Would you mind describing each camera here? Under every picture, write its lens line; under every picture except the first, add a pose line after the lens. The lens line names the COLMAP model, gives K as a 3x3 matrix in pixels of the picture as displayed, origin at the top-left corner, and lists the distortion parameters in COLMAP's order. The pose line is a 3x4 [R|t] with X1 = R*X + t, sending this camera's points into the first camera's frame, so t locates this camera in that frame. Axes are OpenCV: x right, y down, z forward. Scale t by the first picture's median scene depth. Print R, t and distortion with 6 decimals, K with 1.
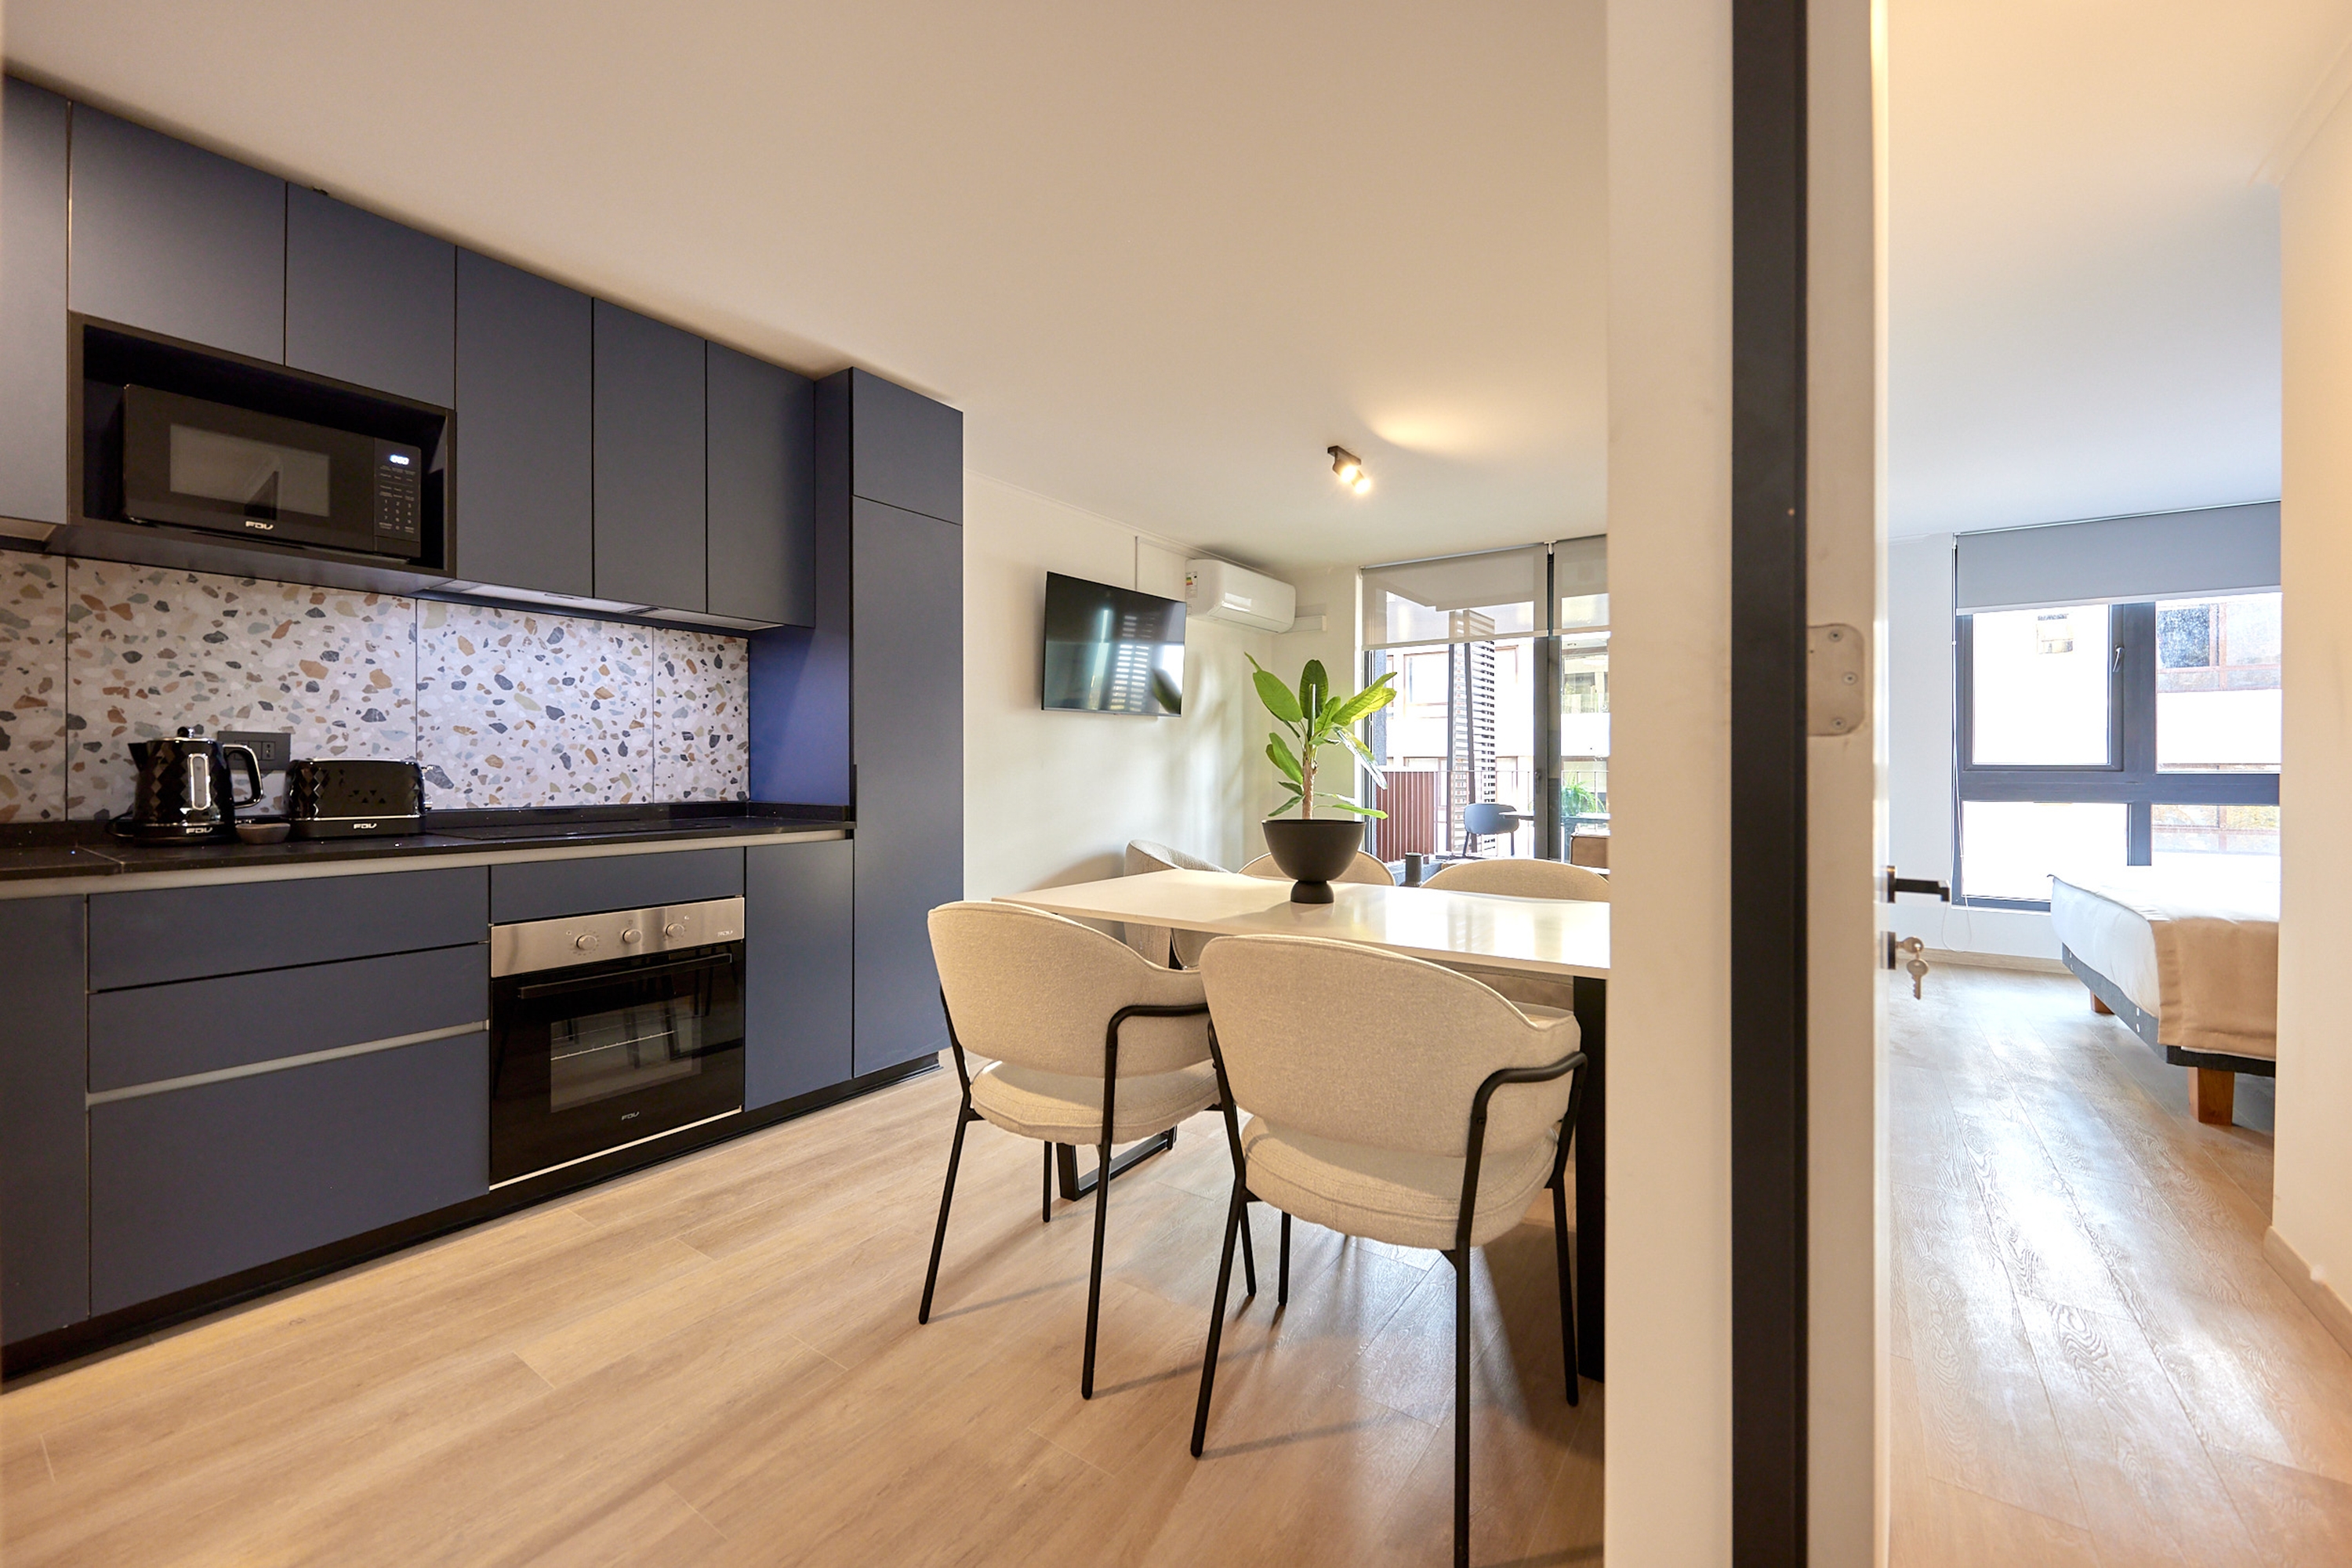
lens RADIAL K [[930.6, 0, 1185.0], [0, 930.6, 778.0], [0, 0, 1]] dist [0.001173, -0.002450]
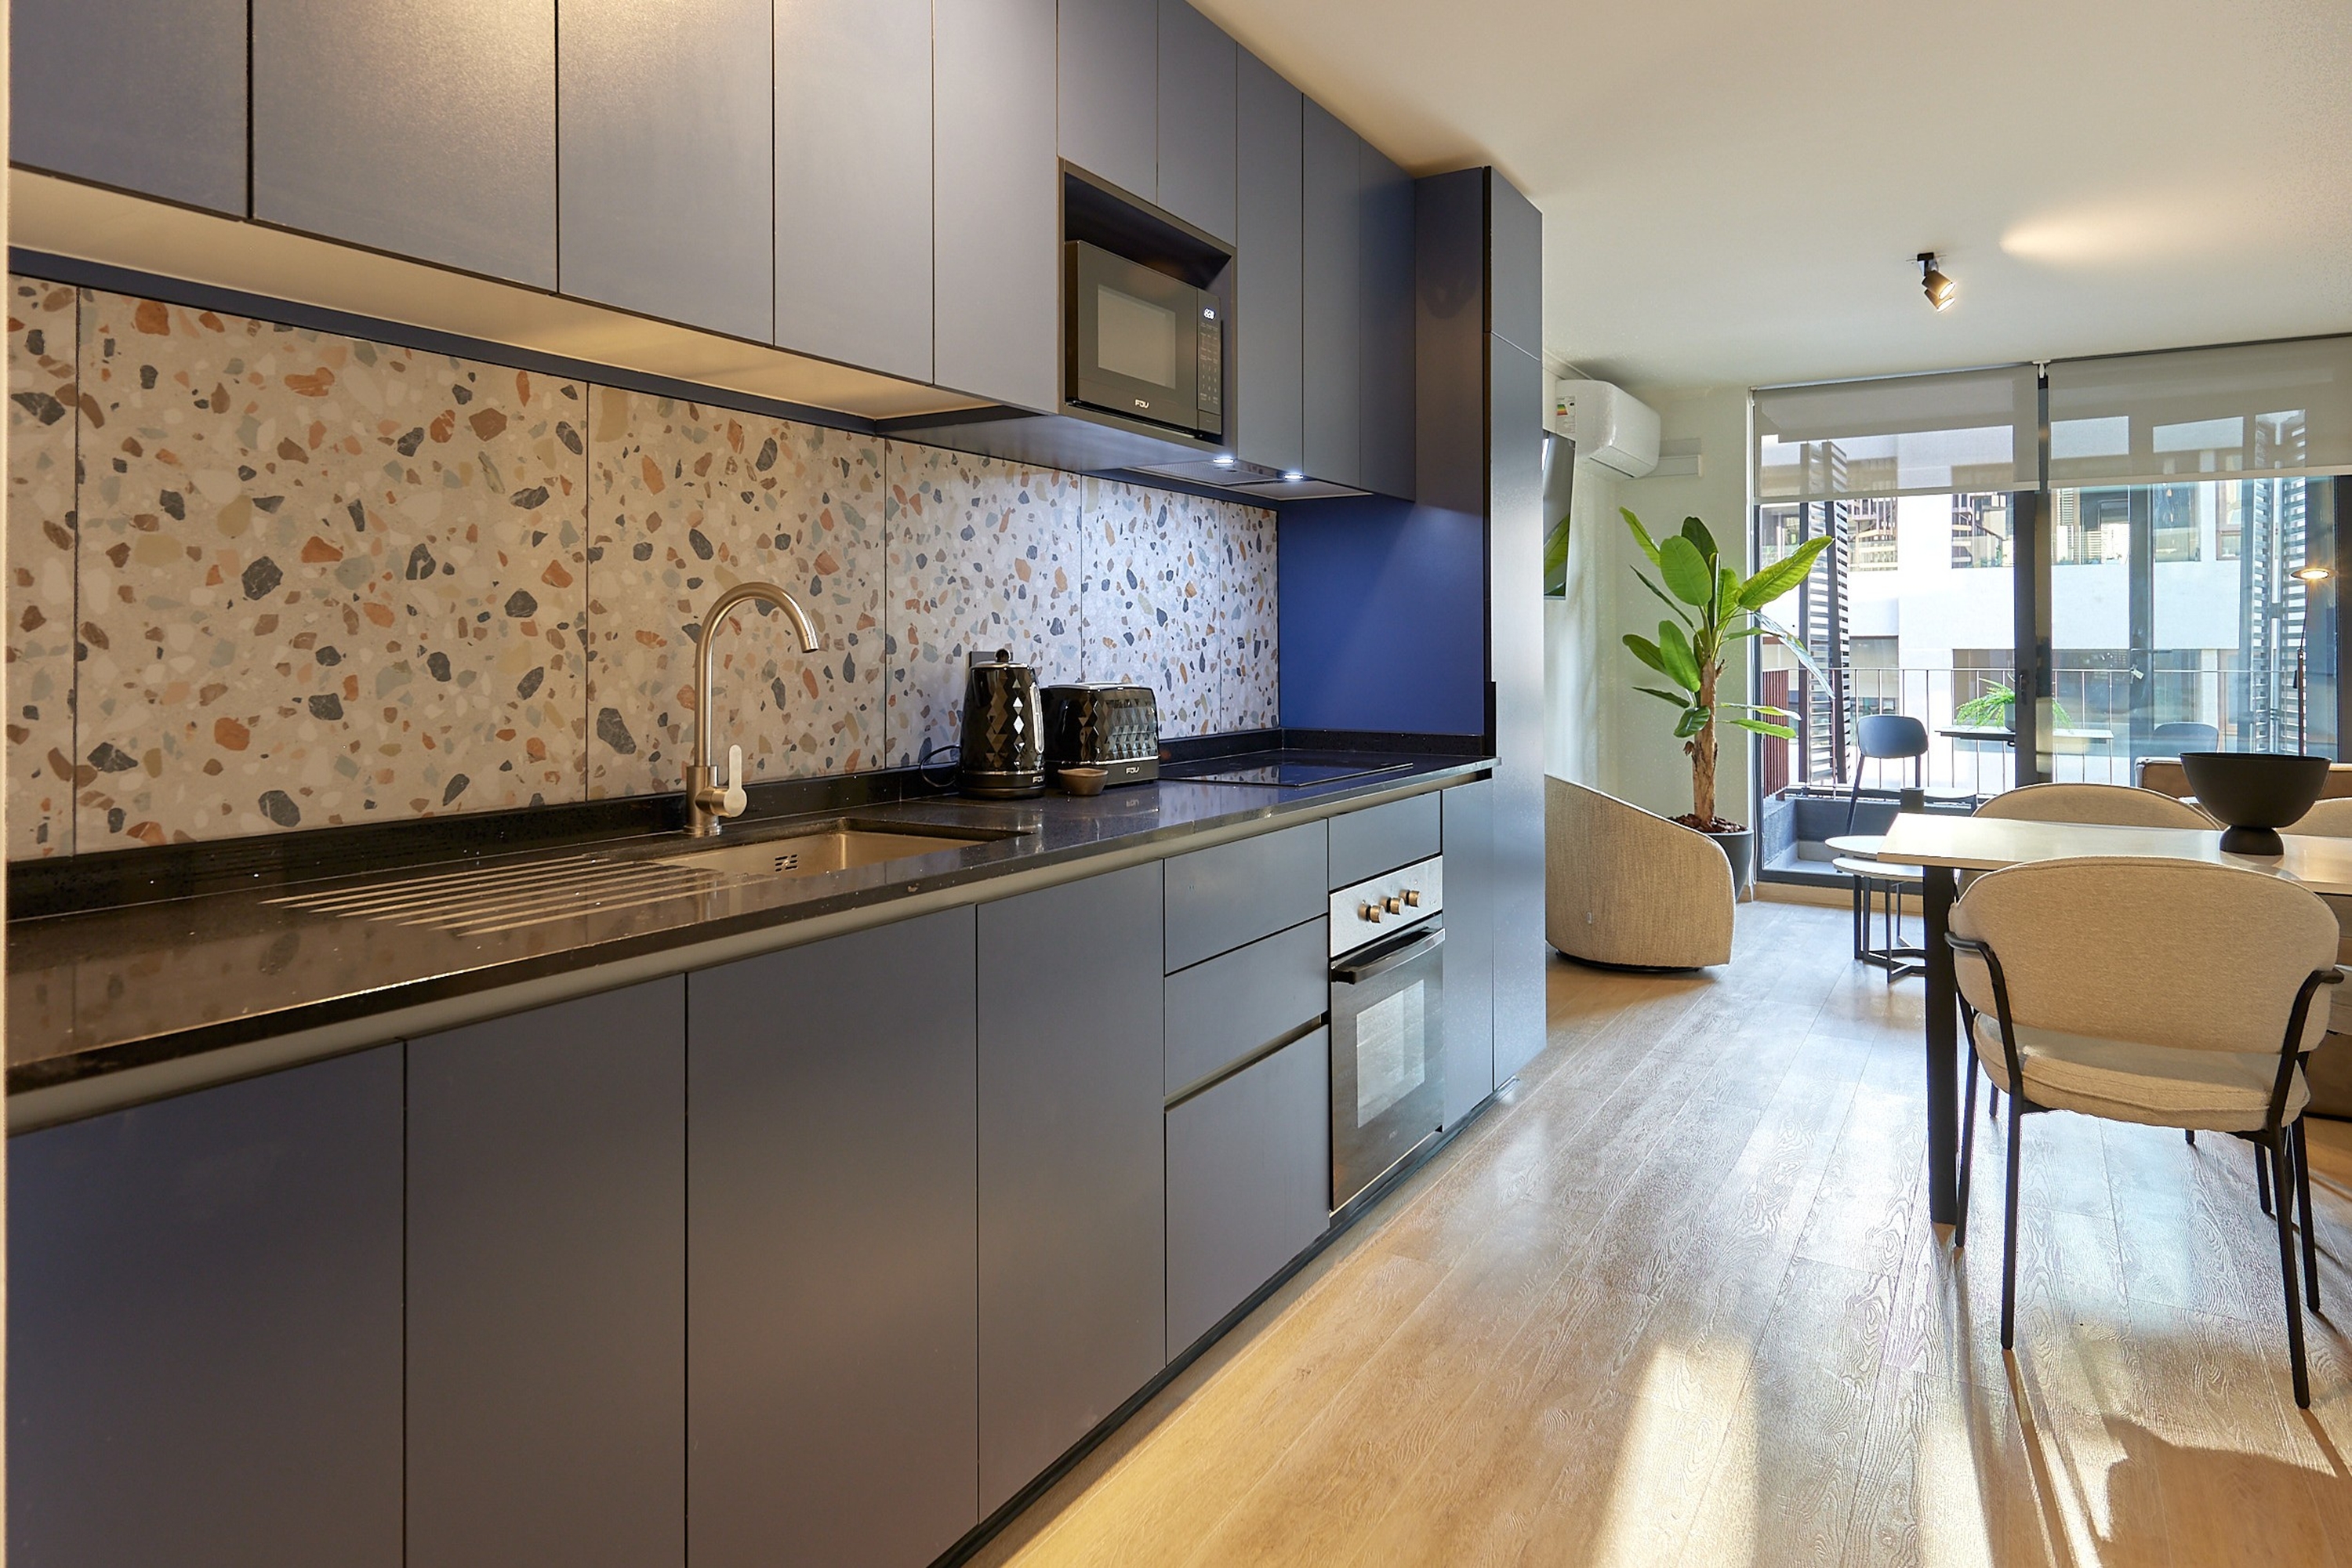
lens RADIAL K [[1454.4, 0, 1173.3], [0, 1454.4, 649.7], [0, 0, 1]] dist [-0.000202, -0.001141]
pose [[0.997542, -0.001519, 0.070055, -0.684047], [0.002294, 0.999937, -0.010984, -0.027442], [-0.070034, 0.011118, 0.997483, -0.174271]]
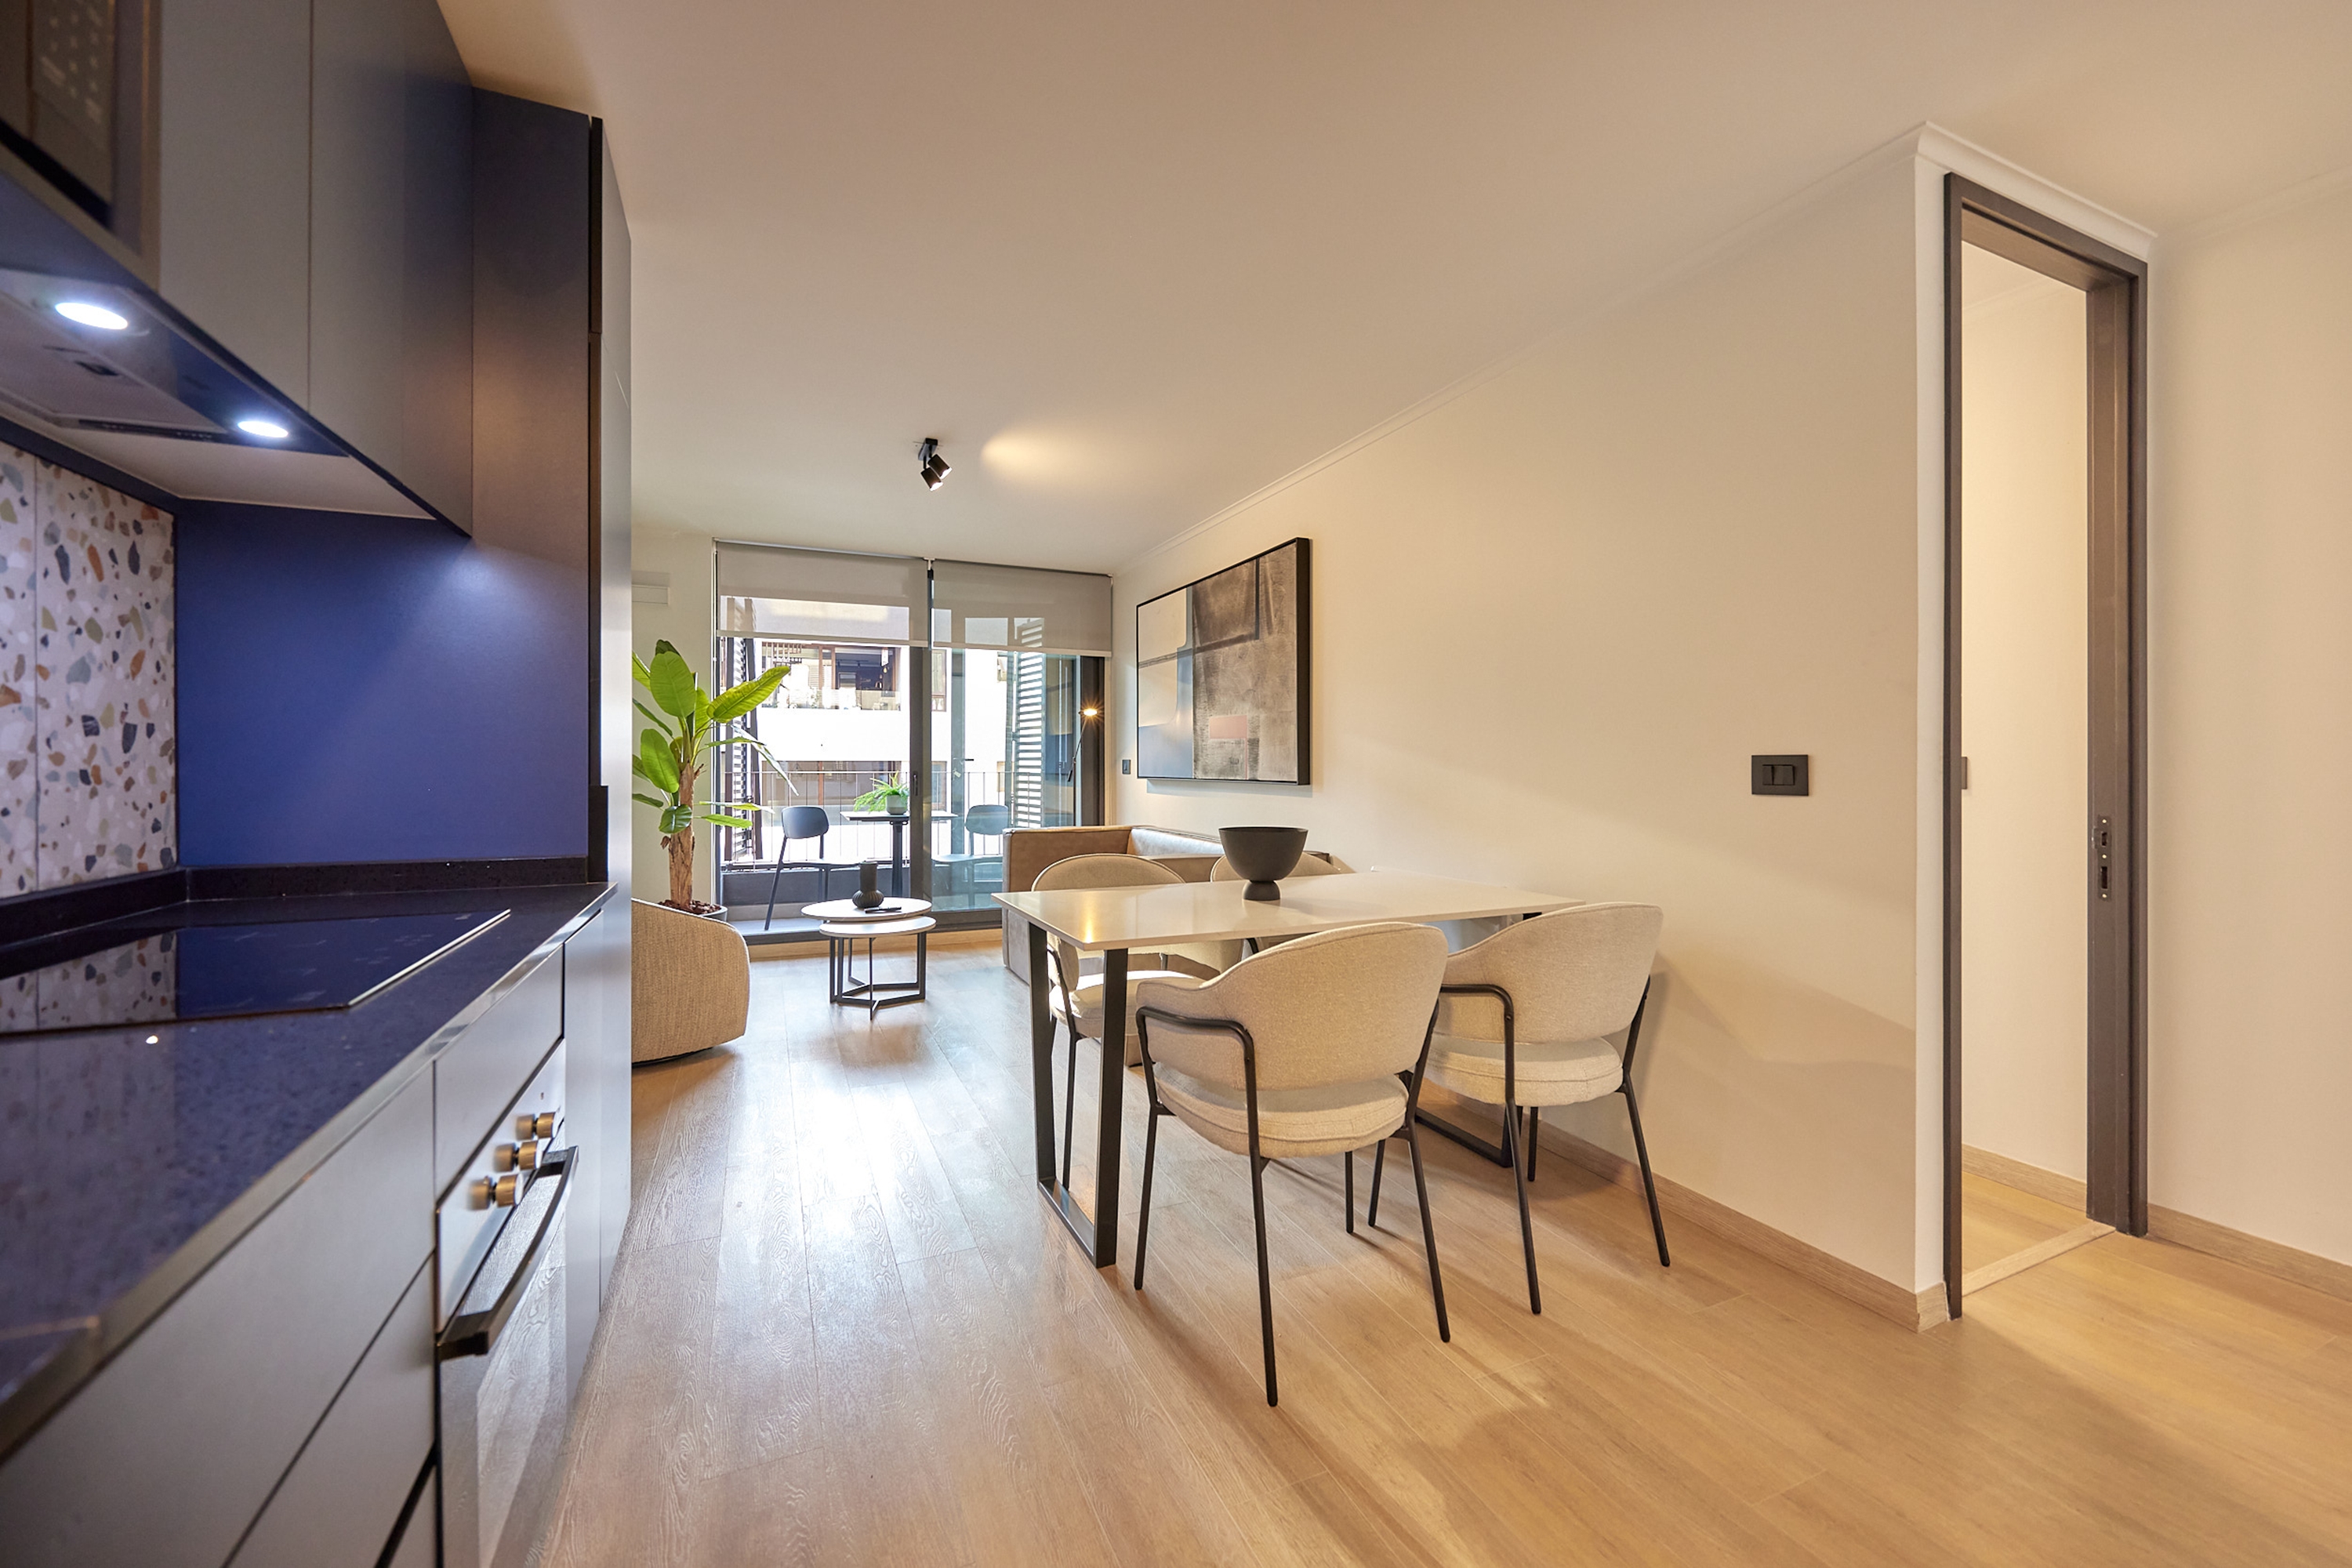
lens RADIAL K [[923.3, 0, 1206.9], [0, 923.3, 760.4], [0, 0, 1]] dist [0.020943, -0.006416]
pose [[0.507076, 0.003114, 0.861896, -0.657138], [0.006725, 0.999949, -0.007569, -0.023036], [-0.861875, 0.009634, 0.507029, 0.350540]]
